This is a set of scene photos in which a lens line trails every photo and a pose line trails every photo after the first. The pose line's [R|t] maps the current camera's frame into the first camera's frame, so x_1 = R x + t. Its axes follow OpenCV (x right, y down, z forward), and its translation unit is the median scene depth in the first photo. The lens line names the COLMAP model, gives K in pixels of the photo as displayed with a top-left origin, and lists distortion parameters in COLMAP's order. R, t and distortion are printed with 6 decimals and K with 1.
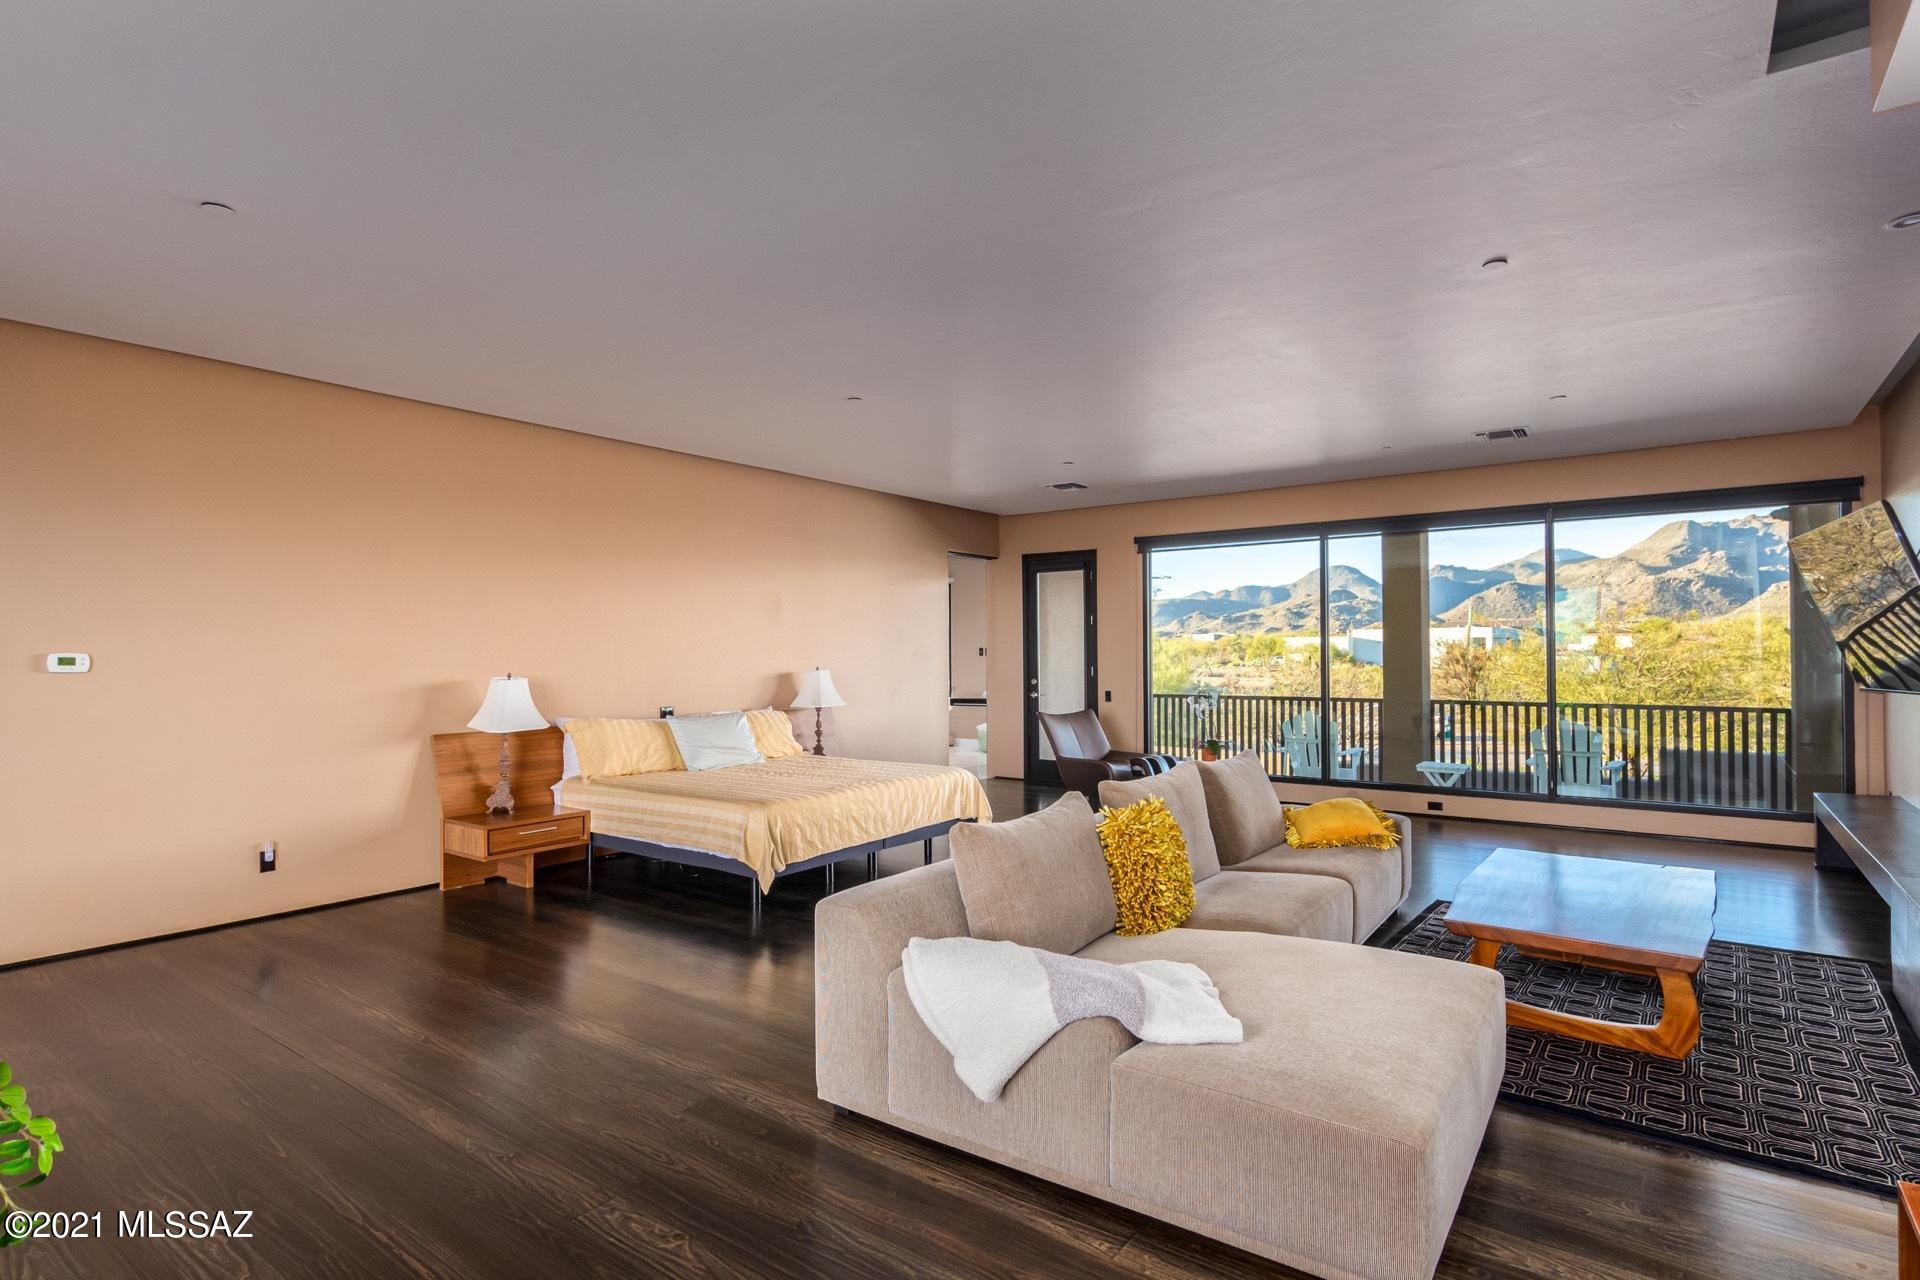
lens RADIAL K [[958.0, 0, 964.6], [0, 958.0, 645.9], [0, 0, 1]] dist [-0.003047, -0.000760]
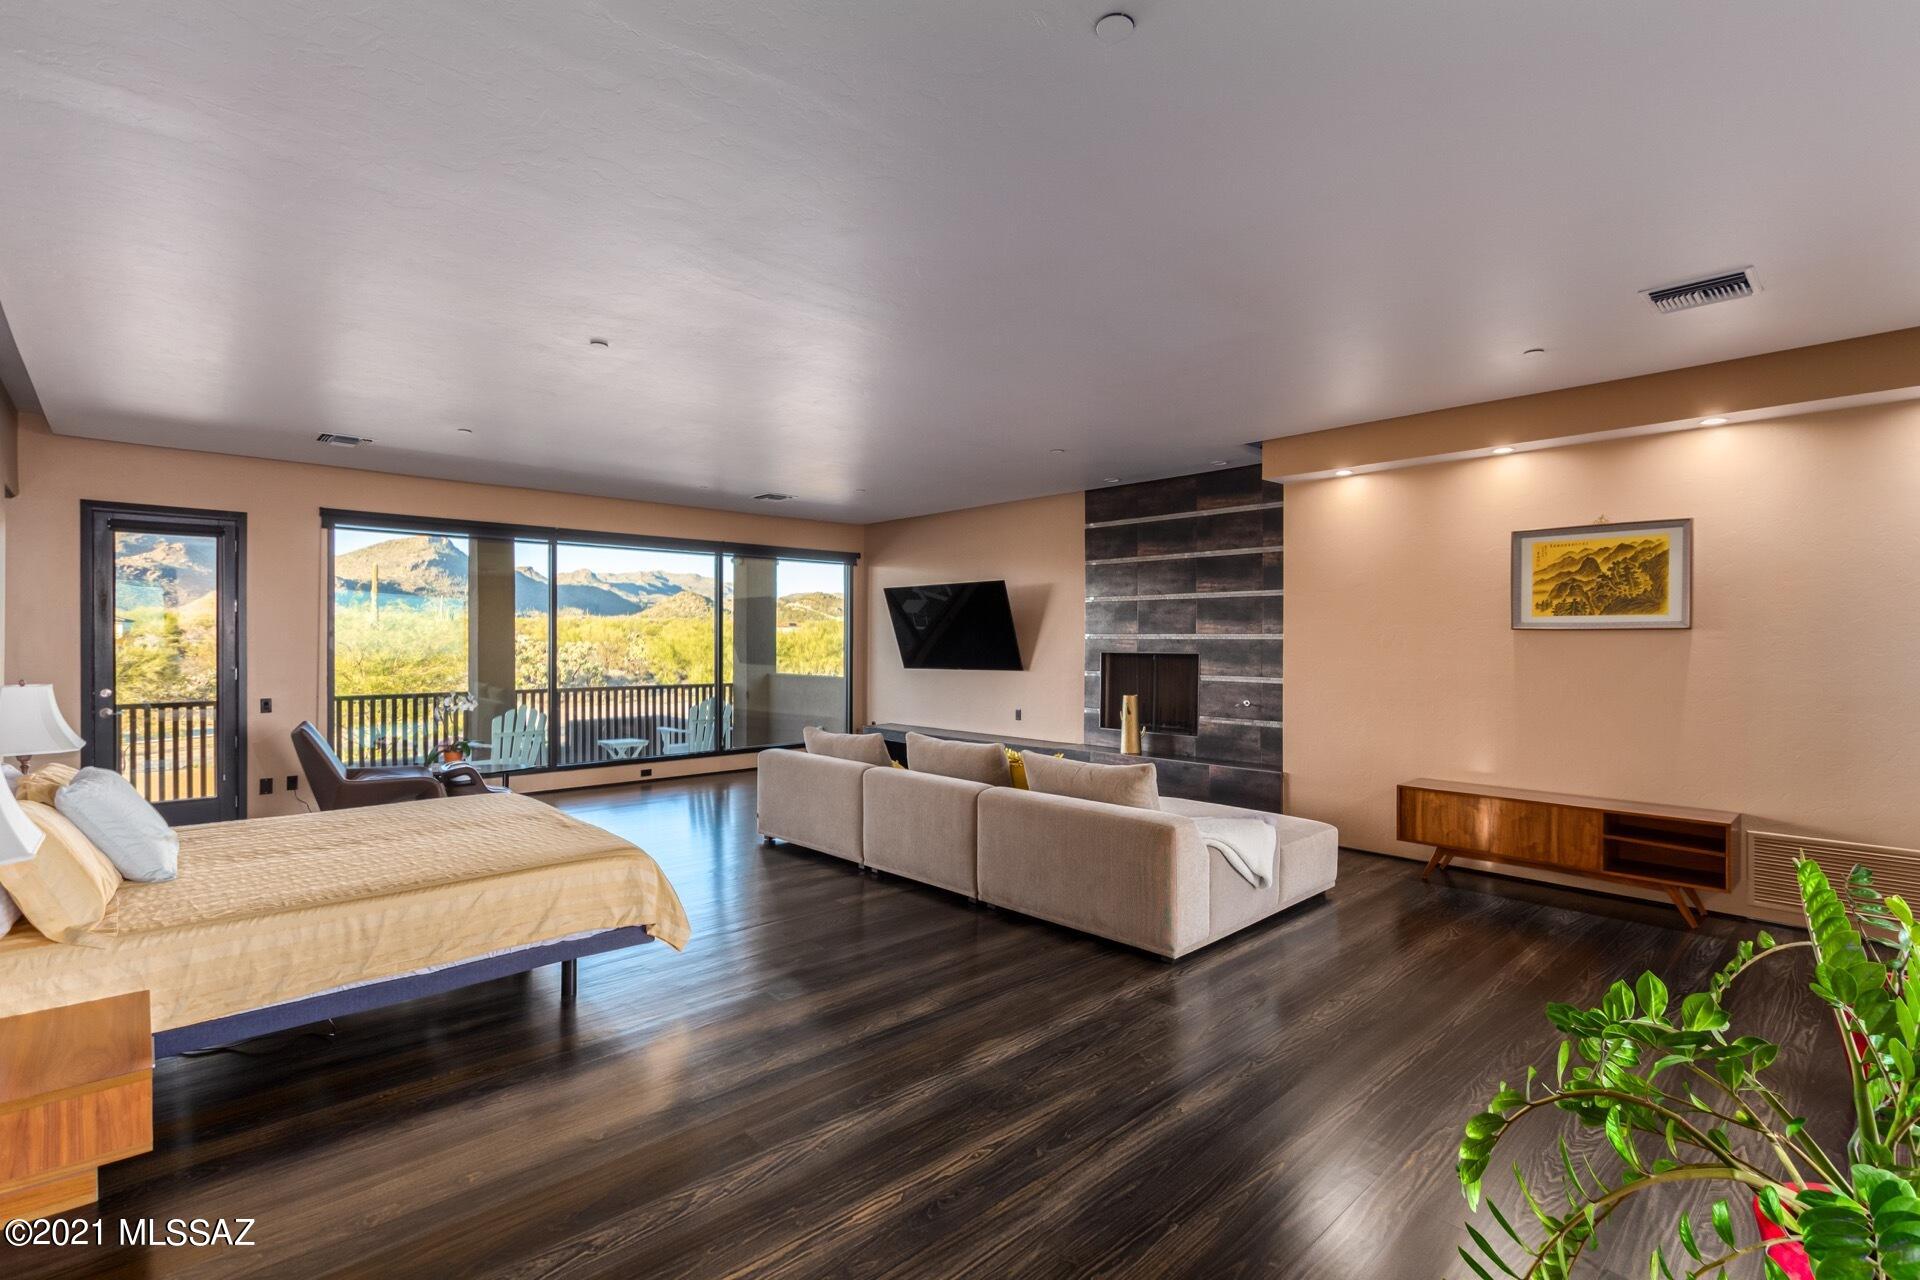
lens RADIAL K [[884.4, 0, 963.7], [0, 884.4, 639.4], [0, 0, 1]] dist [0.004596, 0.000294]
pose [[0.184310, 0.006443, 0.982847, -0.440343], [-0.004201, 0.999975, -0.005768, 0.000835], [-0.982859, -0.003066, 0.184333, 0.310272]]
